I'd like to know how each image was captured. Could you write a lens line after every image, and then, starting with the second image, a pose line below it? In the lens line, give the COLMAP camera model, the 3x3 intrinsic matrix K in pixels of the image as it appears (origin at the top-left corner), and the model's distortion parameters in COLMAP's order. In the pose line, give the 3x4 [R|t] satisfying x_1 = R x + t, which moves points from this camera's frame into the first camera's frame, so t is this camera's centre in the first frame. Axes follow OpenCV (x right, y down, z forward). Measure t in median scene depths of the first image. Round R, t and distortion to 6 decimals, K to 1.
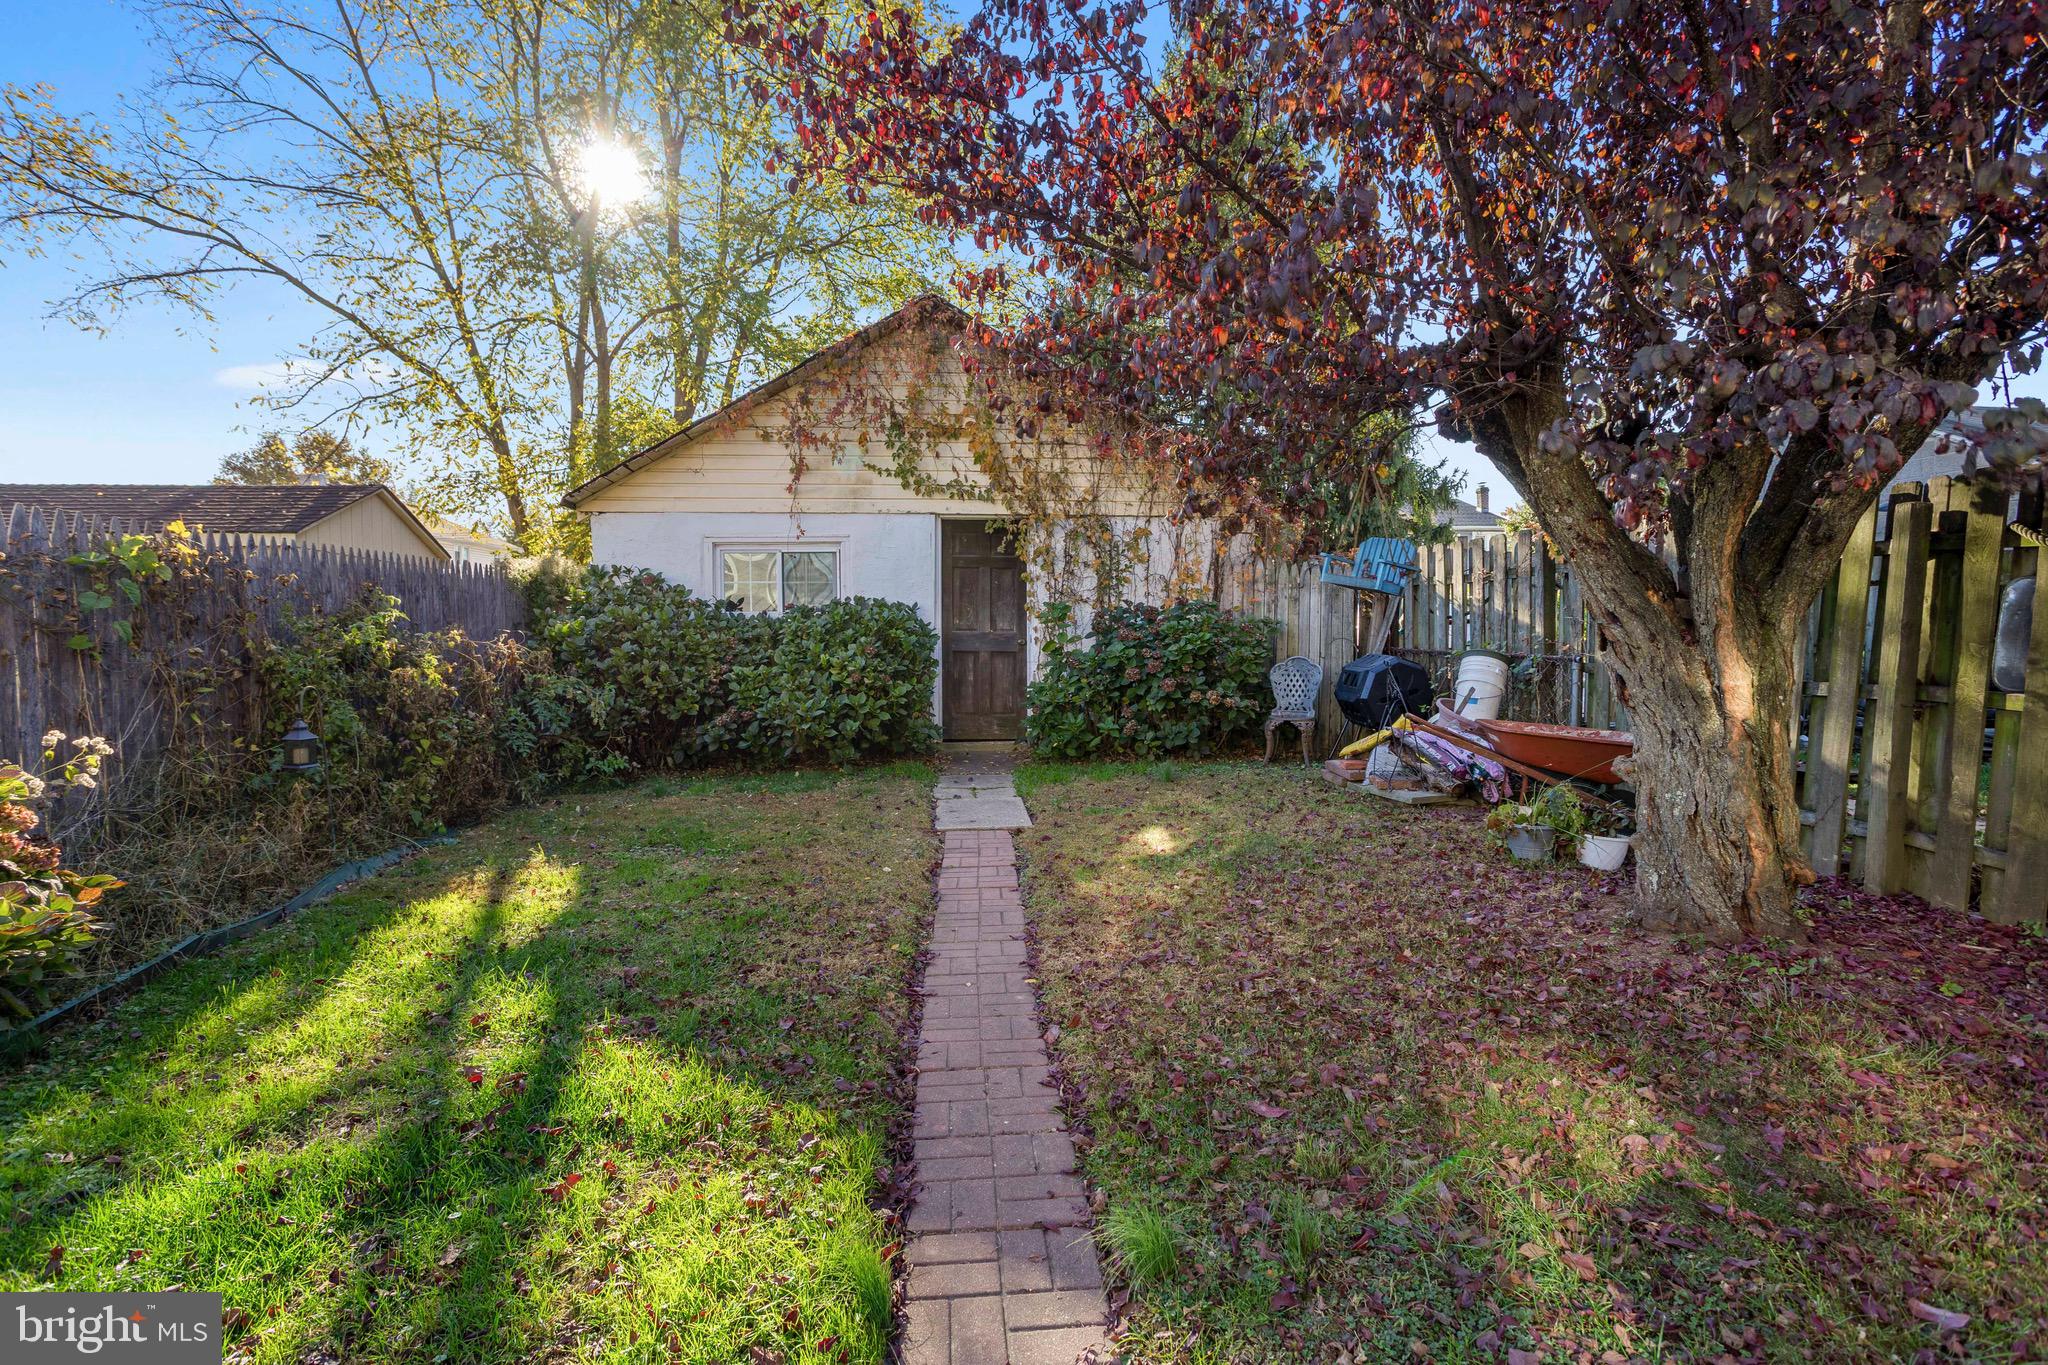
lens RADIAL K [[1003.5, 0, 1024.2], [0, 1003.5, 684.3], [0, 0, 1]] dist [-0.033939, 0.012116]
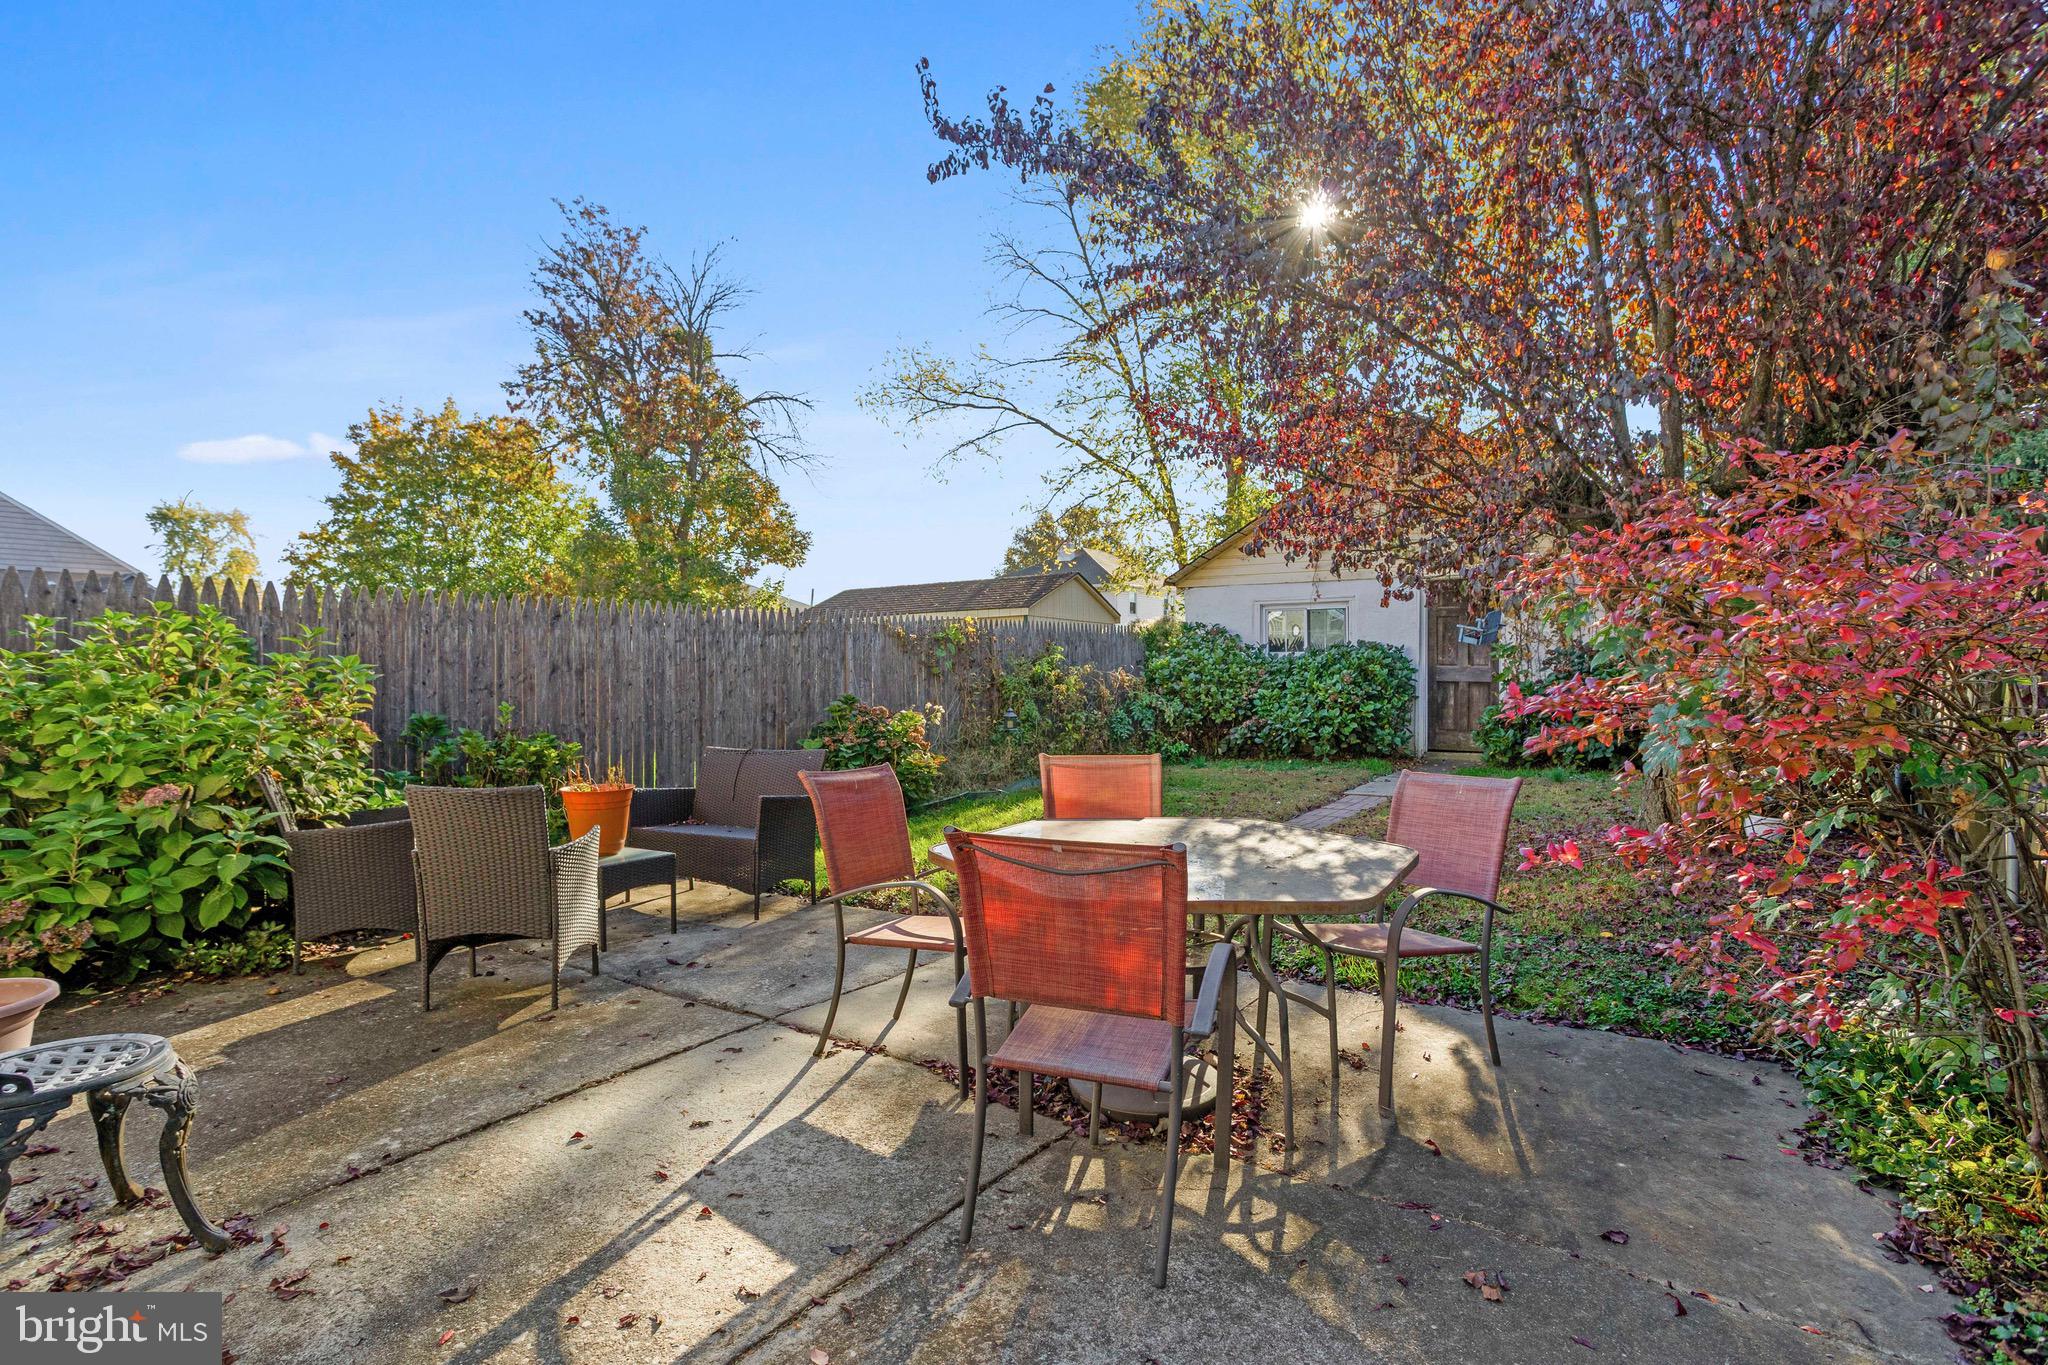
lens RADIAL K [[1003.5, 0, 1027.1], [0, 1003.5, 668.8], [0, 0, 1]] dist [-0.033939, 0.012116]
pose [[0.787356, -0.000610, -0.616498, 0.345172], [-0.030950, 0.998699, -0.040516, 0.021996], [0.615721, 0.050981, 0.786313, -0.375702]]
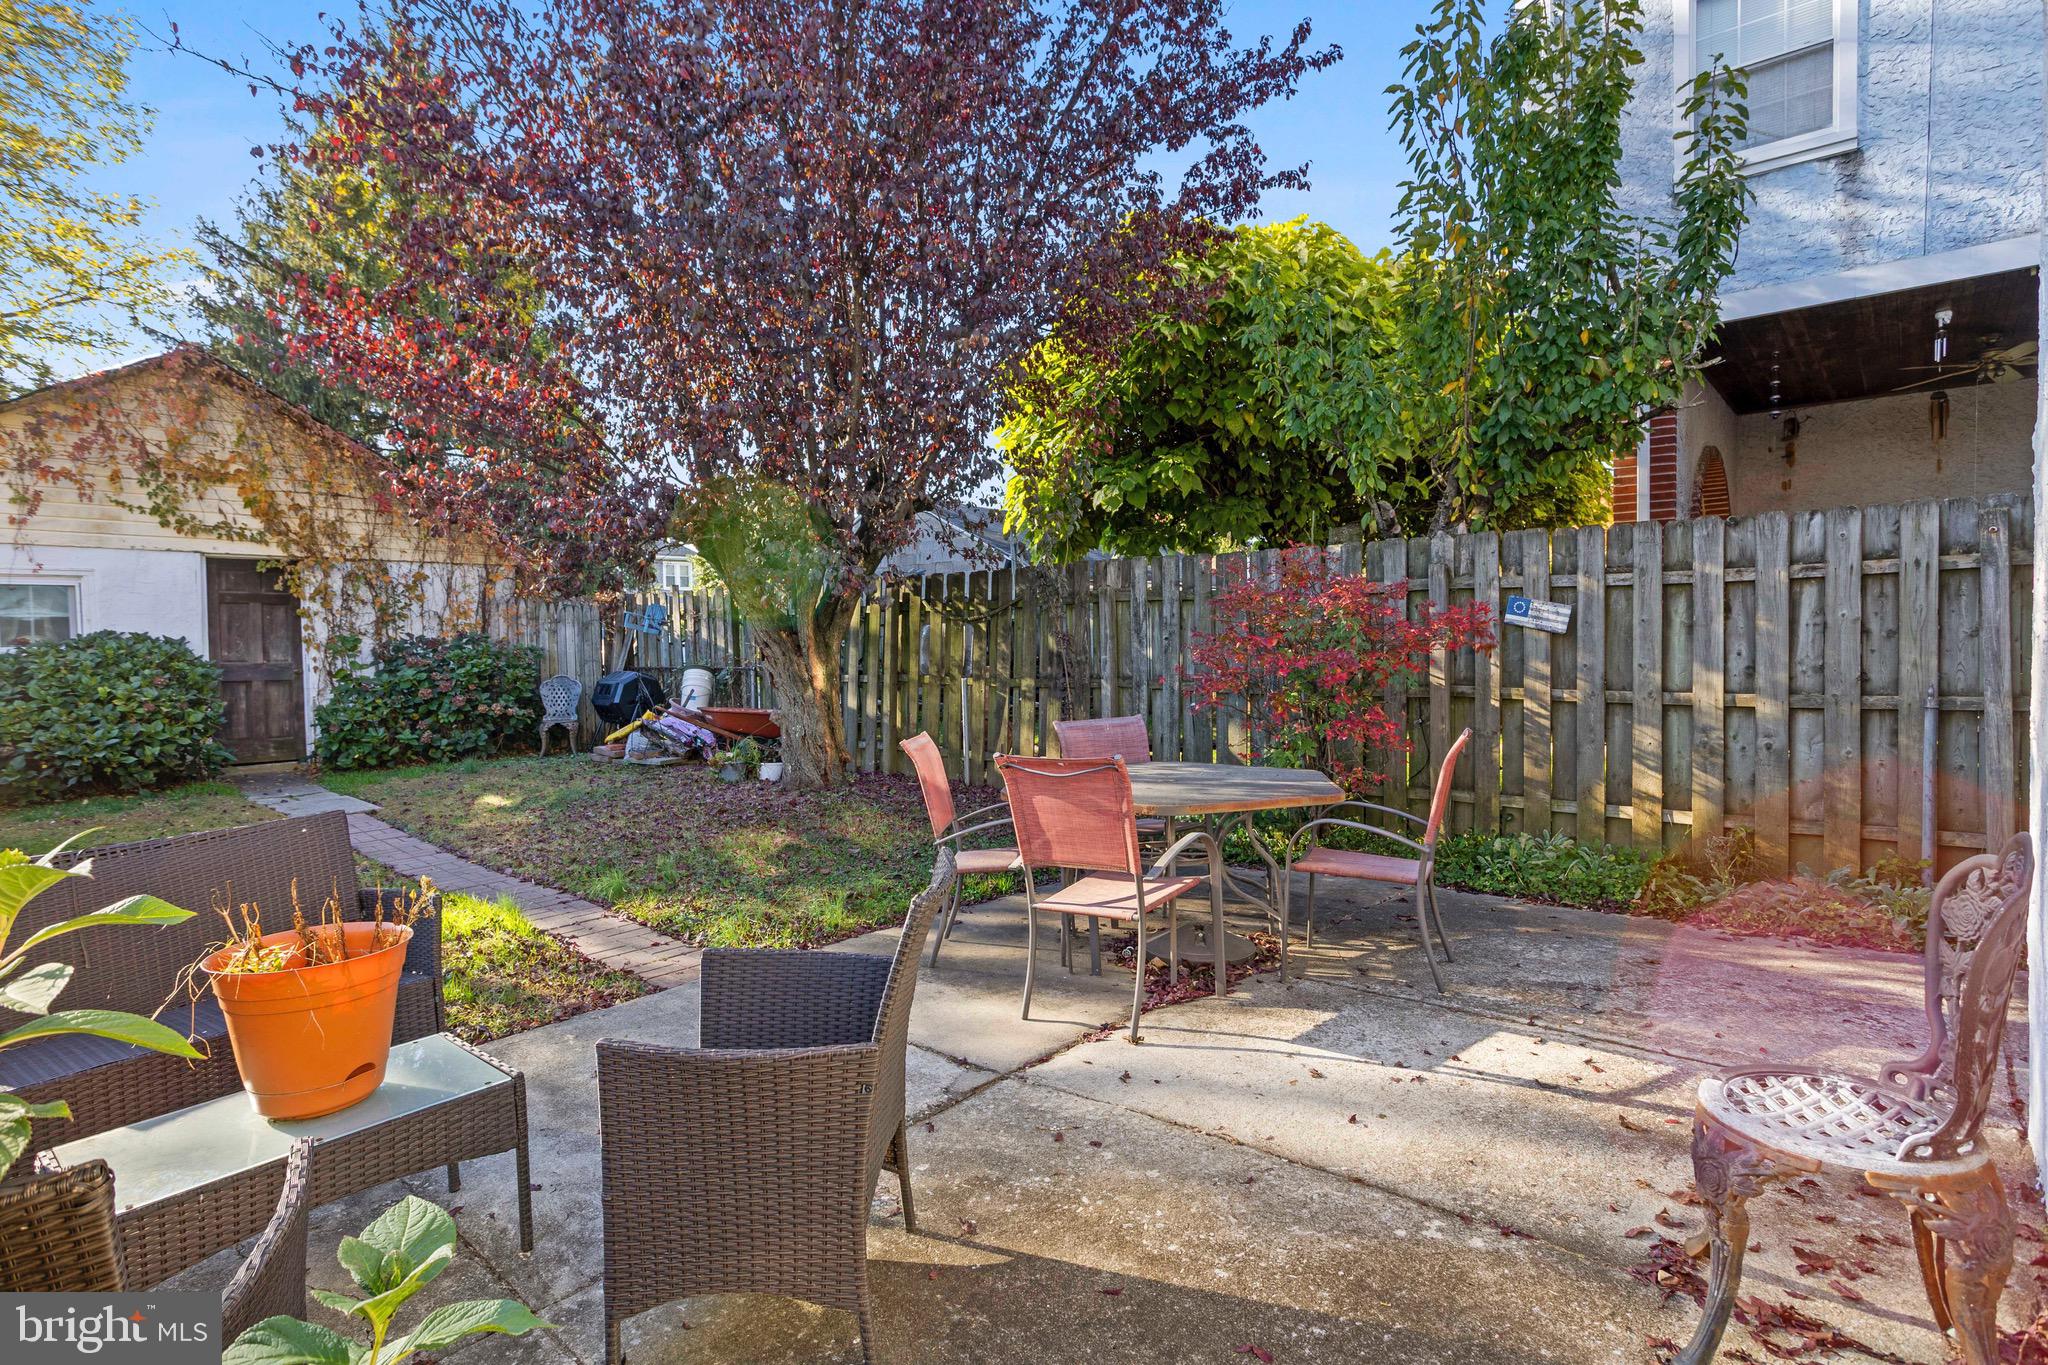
lens RADIAL K [[1003.5, 0, 1001.9], [0, 1003.5, 660.6], [0, 0, 1]] dist [-0.033939, 0.012116]
pose [[0.734246, -0.023723, 0.678469, -0.196629], [0.056047, 0.998096, -0.025755, 0.020371], [-0.676566, 0.056937, 0.734178, -0.367625]]
